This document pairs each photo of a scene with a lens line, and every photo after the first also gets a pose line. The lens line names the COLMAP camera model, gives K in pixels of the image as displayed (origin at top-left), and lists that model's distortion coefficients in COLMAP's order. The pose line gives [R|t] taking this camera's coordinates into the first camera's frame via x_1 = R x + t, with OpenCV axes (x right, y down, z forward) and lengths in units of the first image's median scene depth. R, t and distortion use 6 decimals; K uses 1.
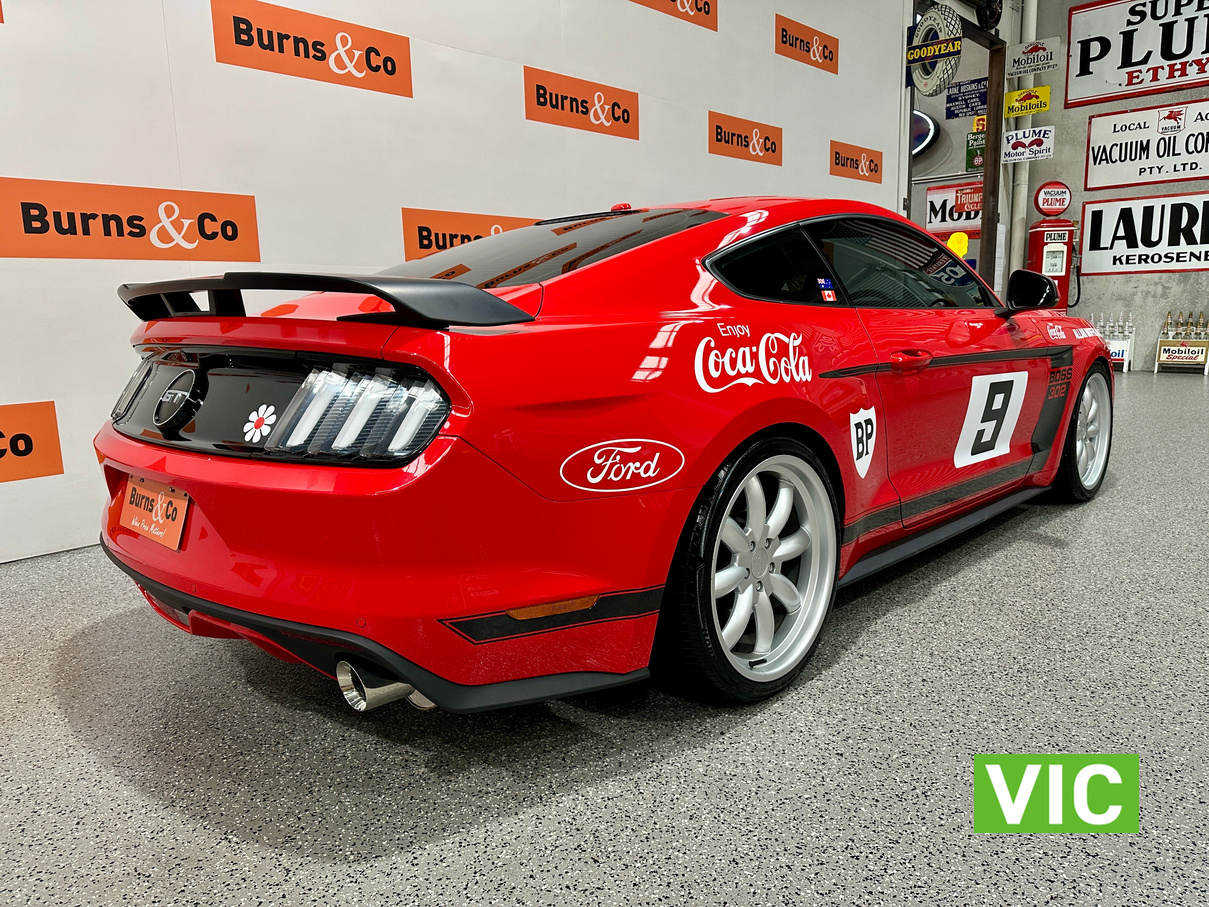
lens RADIAL K [[863.8, 0, 624.3], [0, 863.8, 459.0], [0, 0, 1]] dist [0.002842, -0.017212]
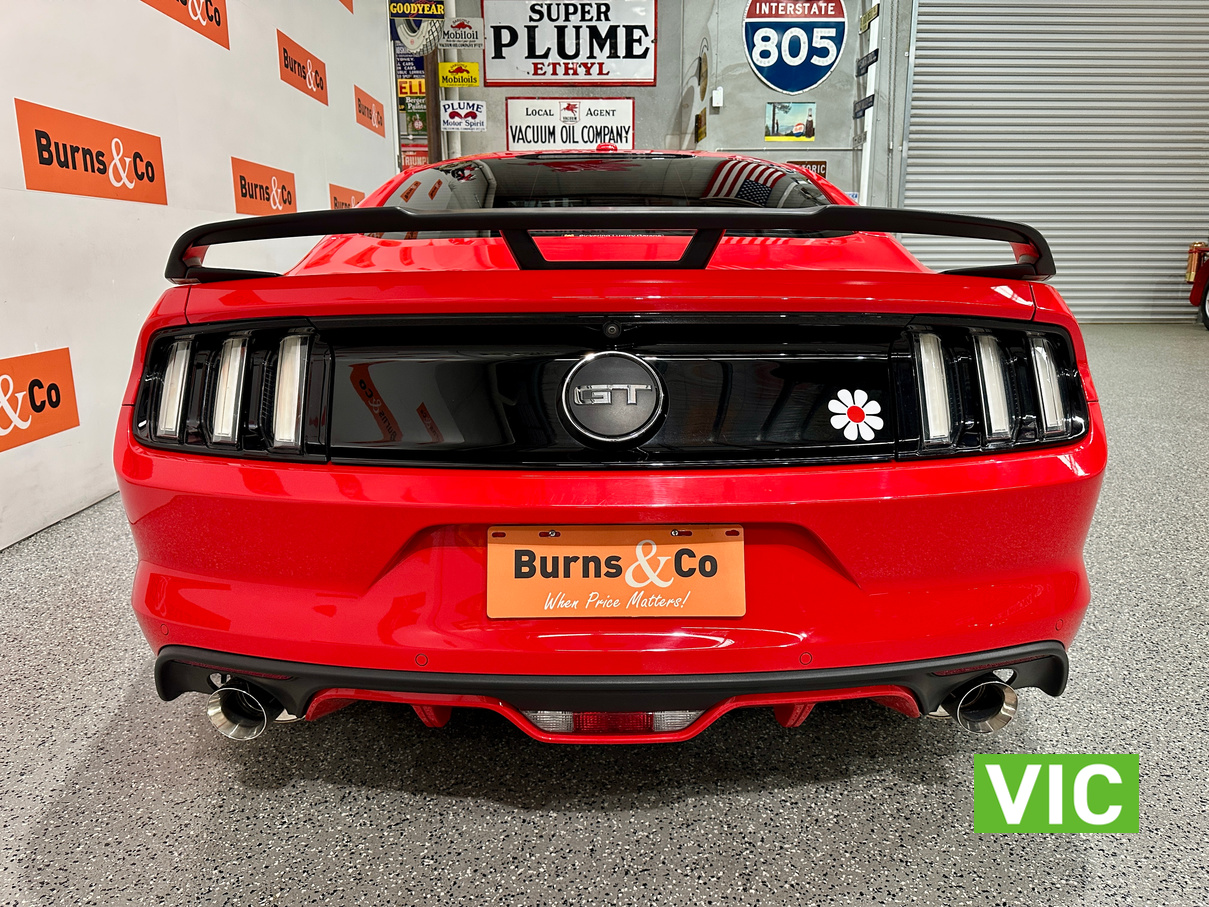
lens RADIAL K [[863.8, 0, 608.6], [0, 863.8, 450.9], [0, 0, 1]] dist [0.002842, -0.017212]
pose [[0.714945, -0.124960, 0.687924, -0.202378], [0.099970, 0.992060, 0.076309, -0.016363], [-0.691997, 0.014215, 0.721760, 0.113187]]
